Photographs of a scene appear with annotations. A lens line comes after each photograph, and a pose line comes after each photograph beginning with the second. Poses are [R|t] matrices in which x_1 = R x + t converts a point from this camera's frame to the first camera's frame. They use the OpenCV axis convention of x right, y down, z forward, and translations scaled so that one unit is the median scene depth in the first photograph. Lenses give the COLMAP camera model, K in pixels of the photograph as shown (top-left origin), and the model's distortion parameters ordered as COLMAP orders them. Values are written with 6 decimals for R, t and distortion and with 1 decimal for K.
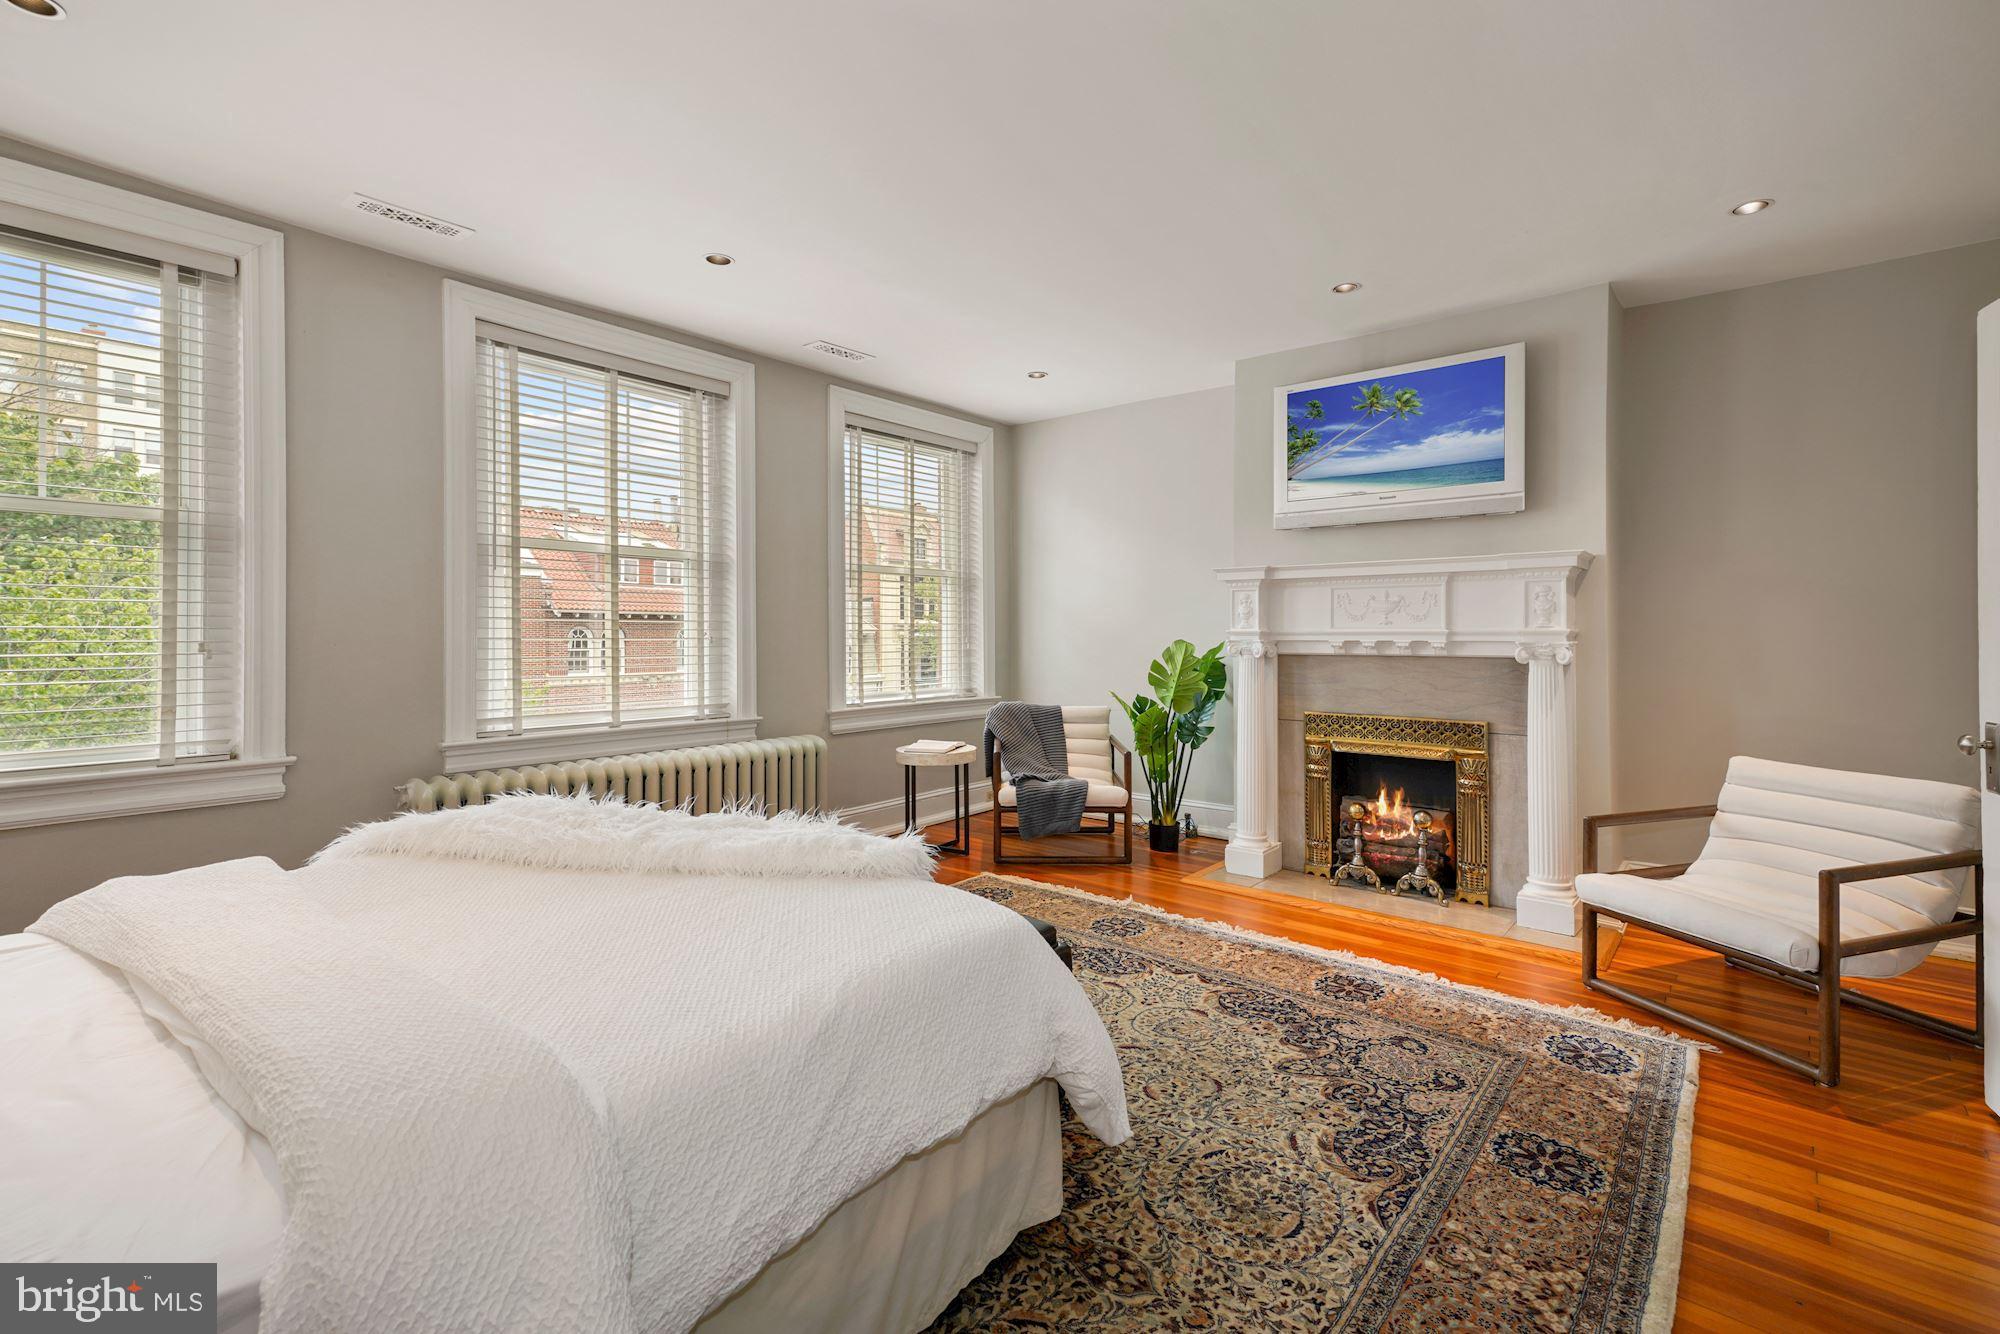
lens RADIAL K [[912.5, 0, 995.5], [0, 912.5, 651.8], [0, 0, 1]] dist [0.023478, -0.003766]
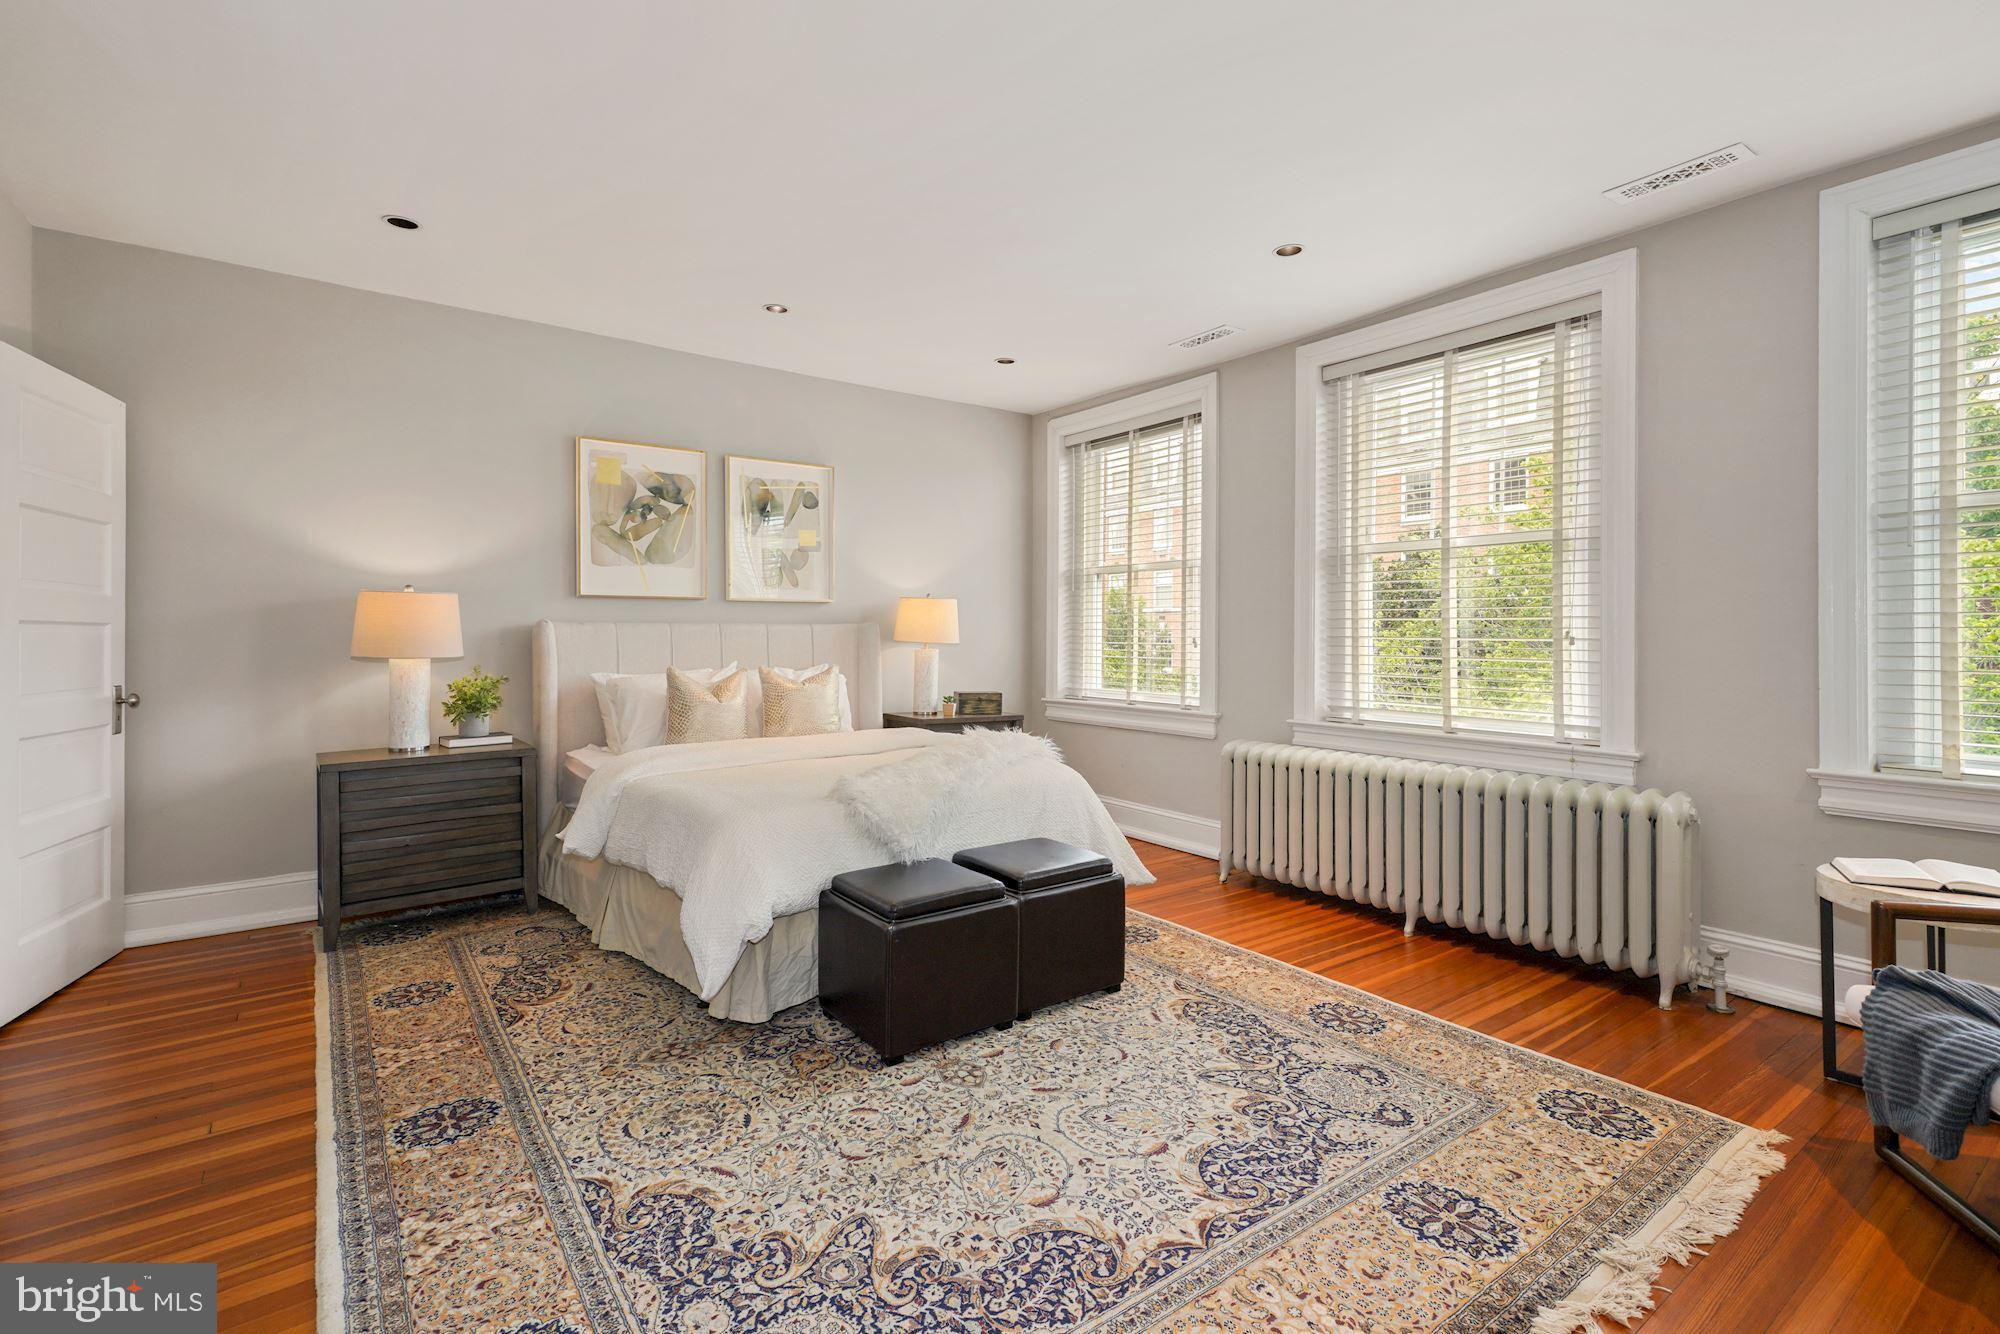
lens RADIAL K [[912.5, 0, 973.2], [0, 912.5, 631.0], [0, 0, 1]] dist [0.023478, -0.003766]
pose [[-0.250073, -0.001701, -0.968225, 1.150475], [-0.026293, 0.999642, 0.005035, -0.024458], [0.967870, 0.026717, -0.250028, 1.447712]]
